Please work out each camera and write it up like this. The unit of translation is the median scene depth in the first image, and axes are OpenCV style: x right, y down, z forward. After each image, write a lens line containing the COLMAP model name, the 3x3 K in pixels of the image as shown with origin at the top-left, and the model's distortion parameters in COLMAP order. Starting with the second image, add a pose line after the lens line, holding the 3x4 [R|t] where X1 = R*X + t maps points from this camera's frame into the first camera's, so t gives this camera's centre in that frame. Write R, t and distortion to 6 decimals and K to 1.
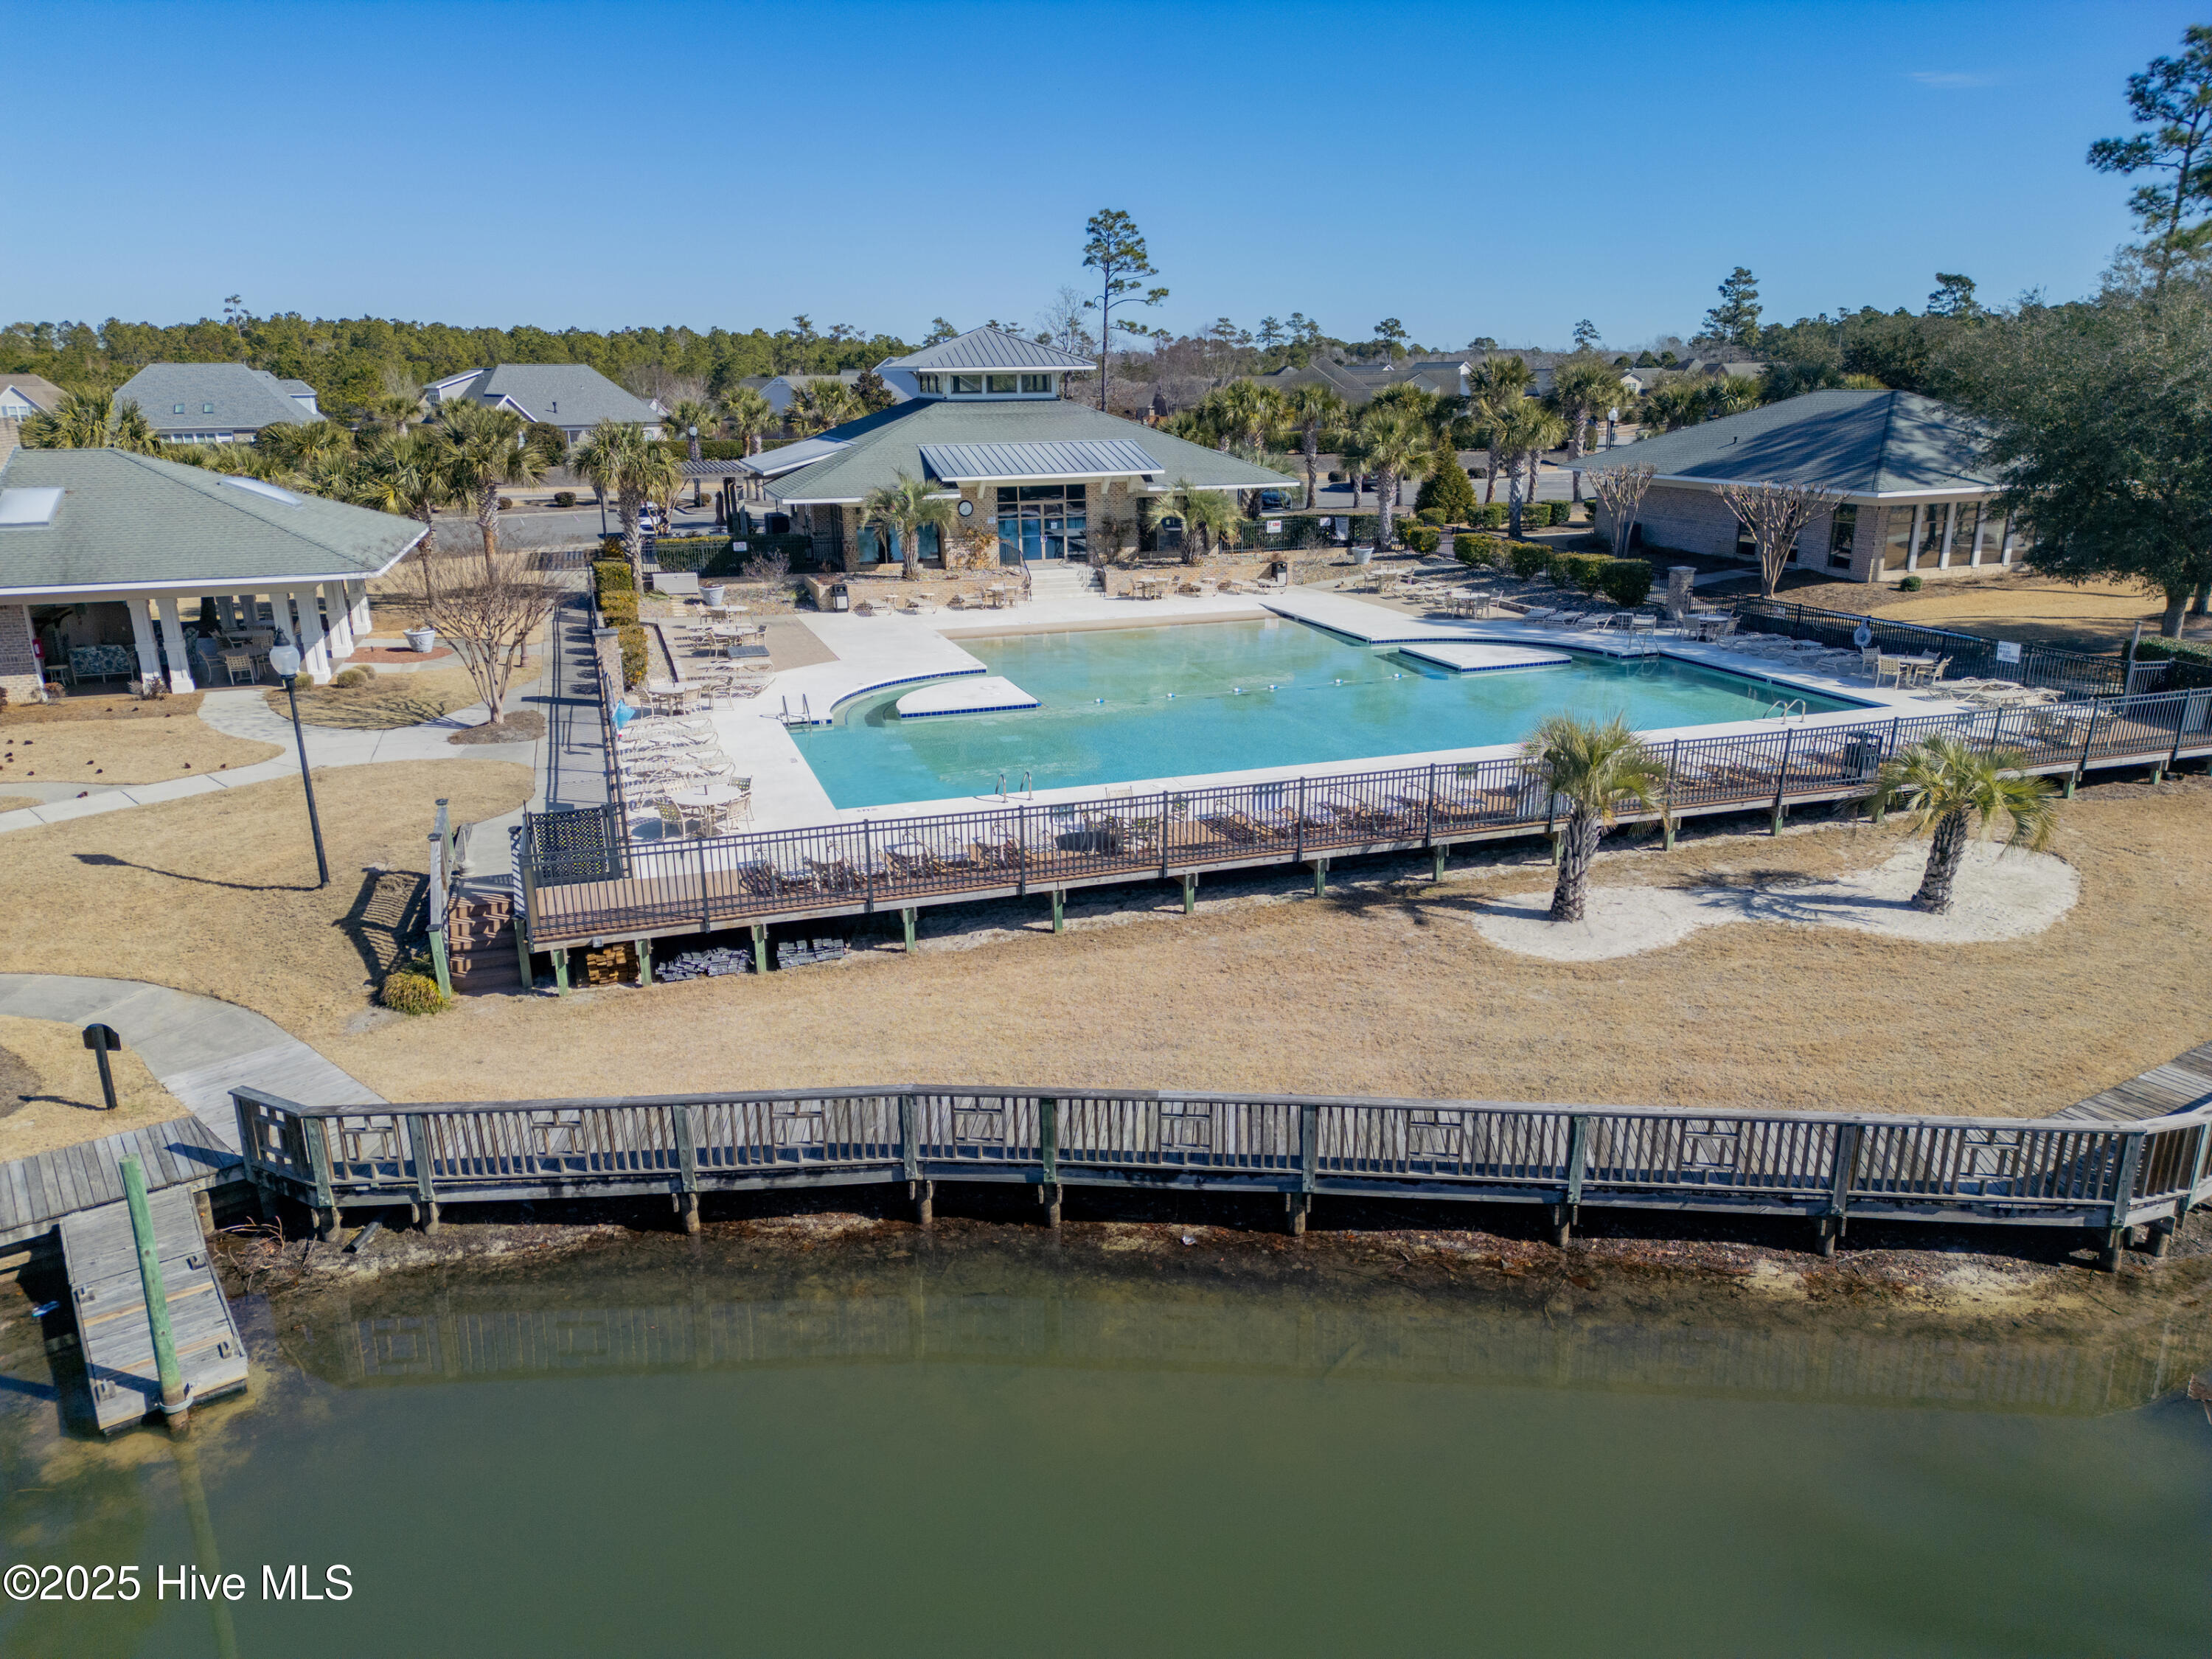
lens RADIAL K [[1570.4, 0, 1106.0], [0, 1570.4, 829.5], [0, 0, 1]] dist [0.063930, -0.052596]
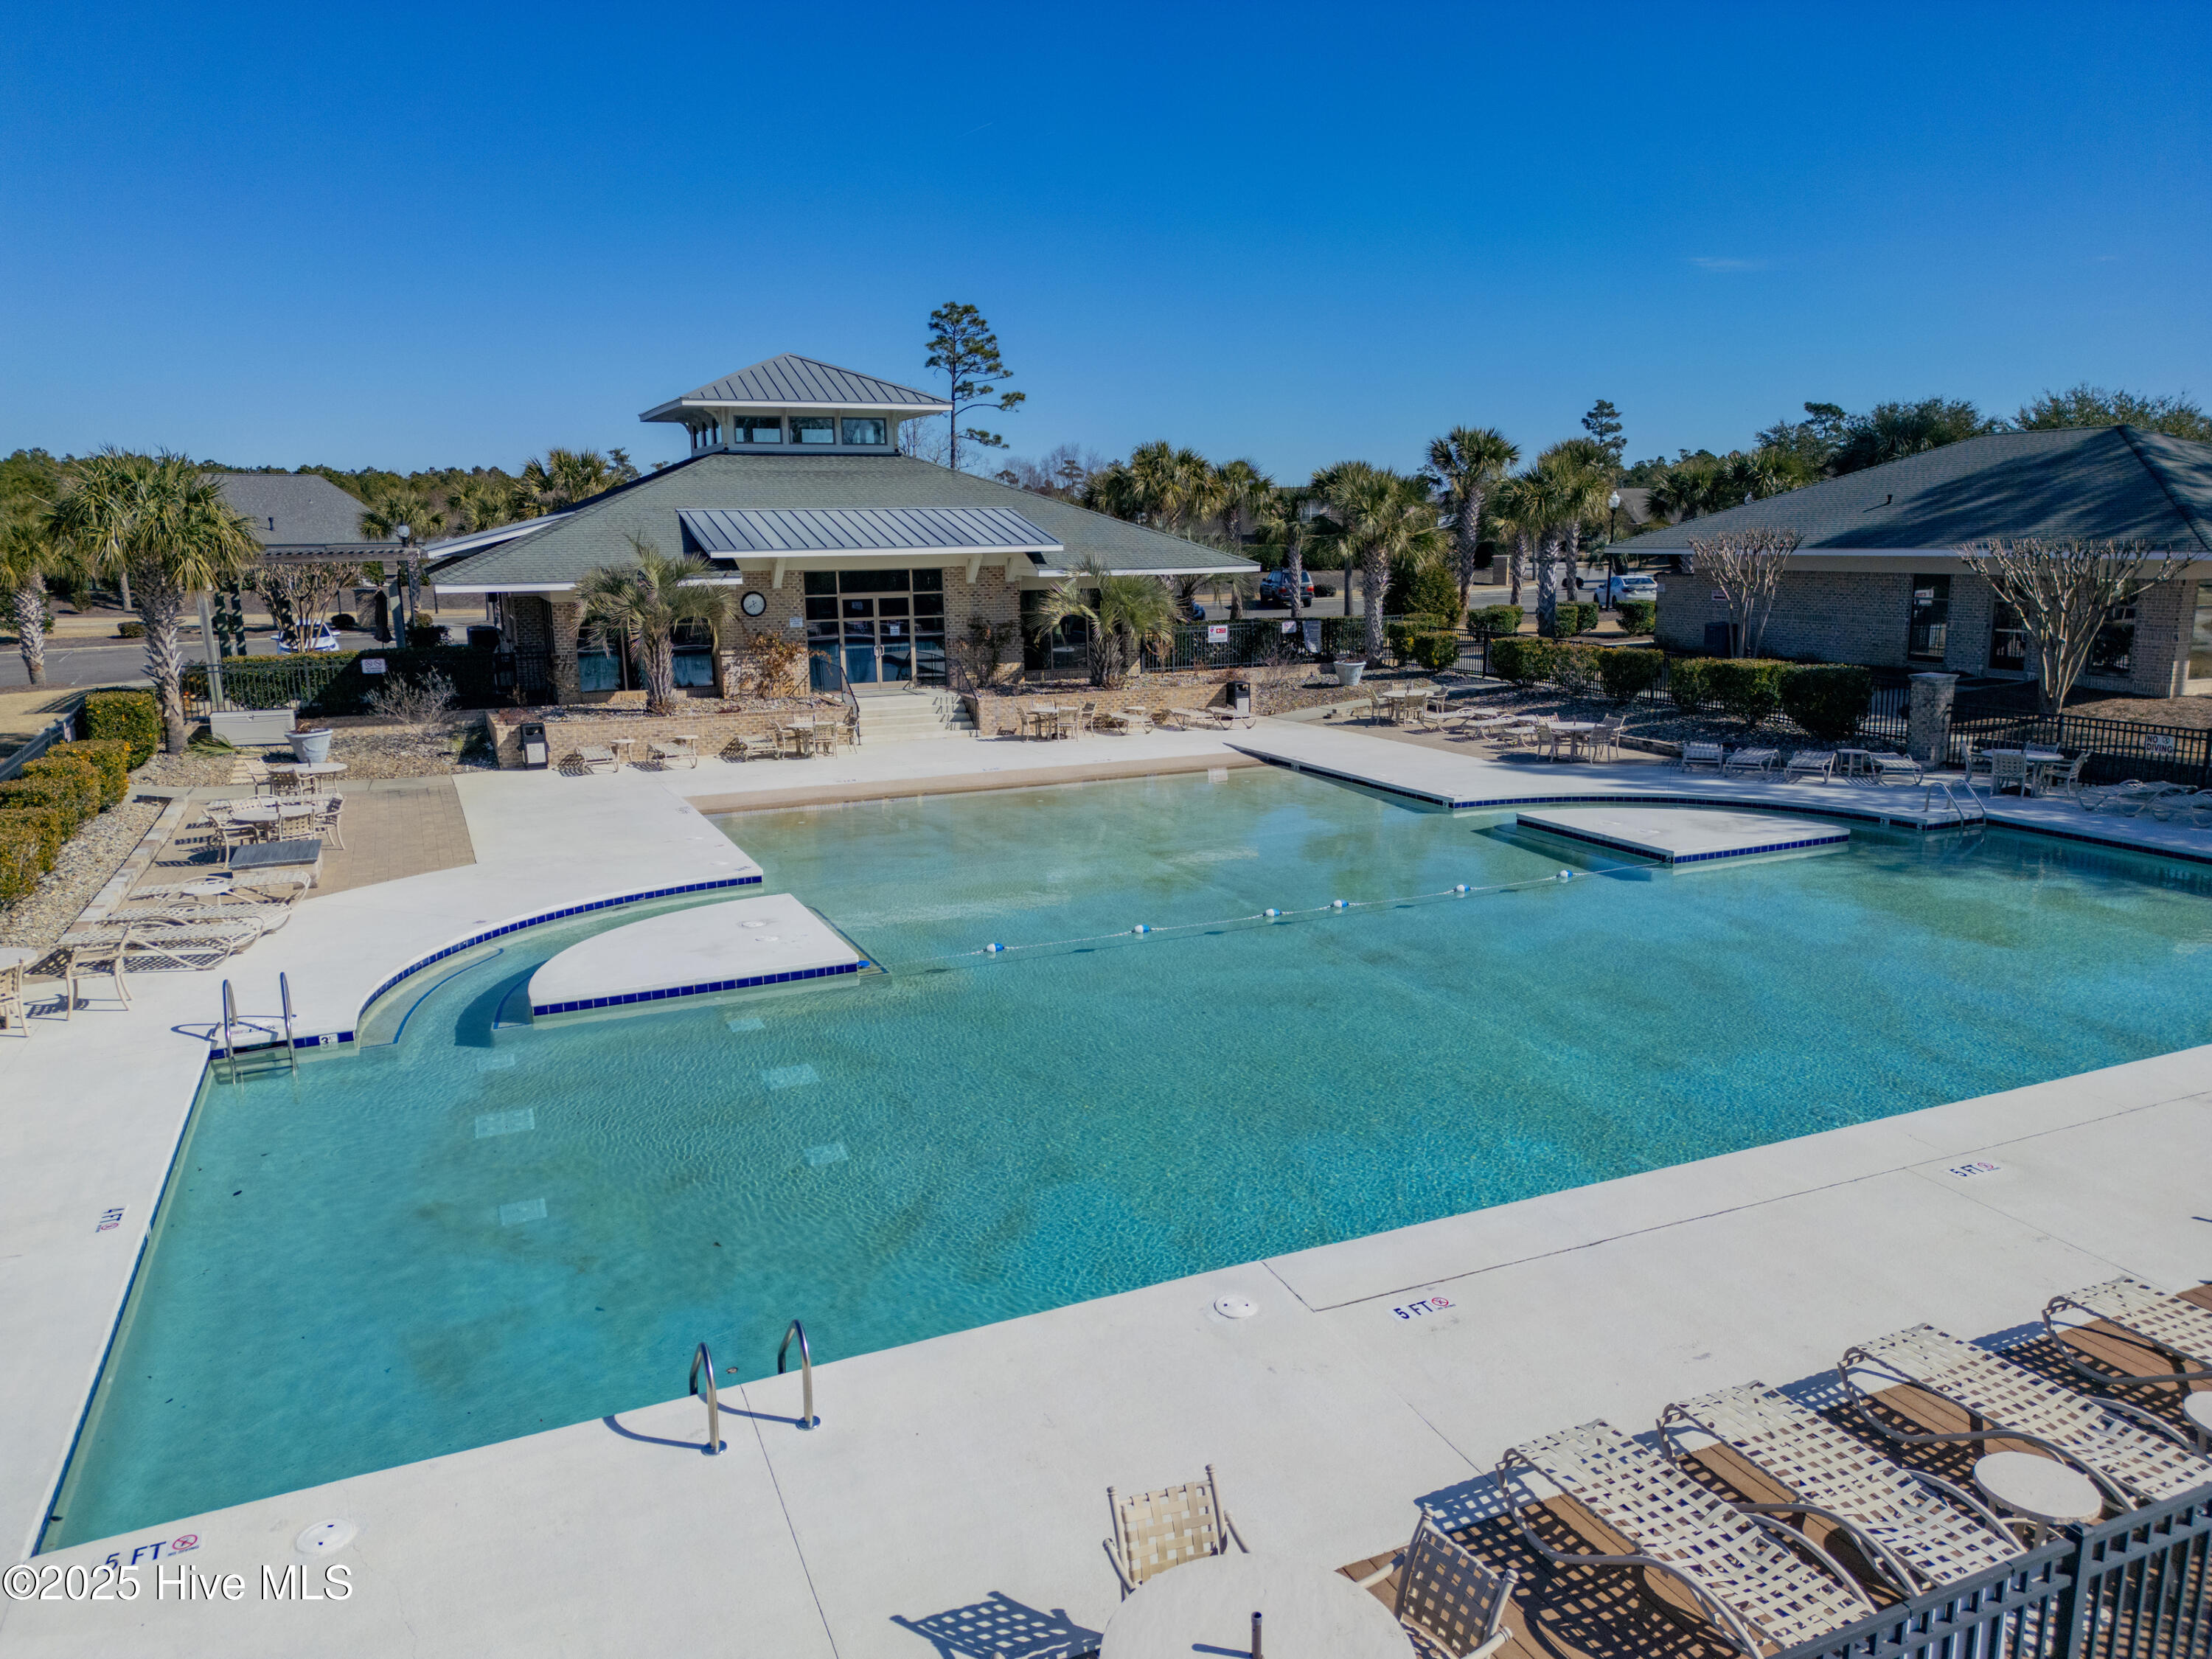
lens RADIAL K [[1591.1, 0, 1107.7], [0, 1591.1, 795.8], [0, 0, 1]] dist [0.096005, -0.097888]
pose [[0.995168, -0.019883, 0.096155, -0.010340], [0.030672, 0.993228, -0.112062, -0.049496], [-0.093276, 0.114470, 0.989038, 0.352501]]
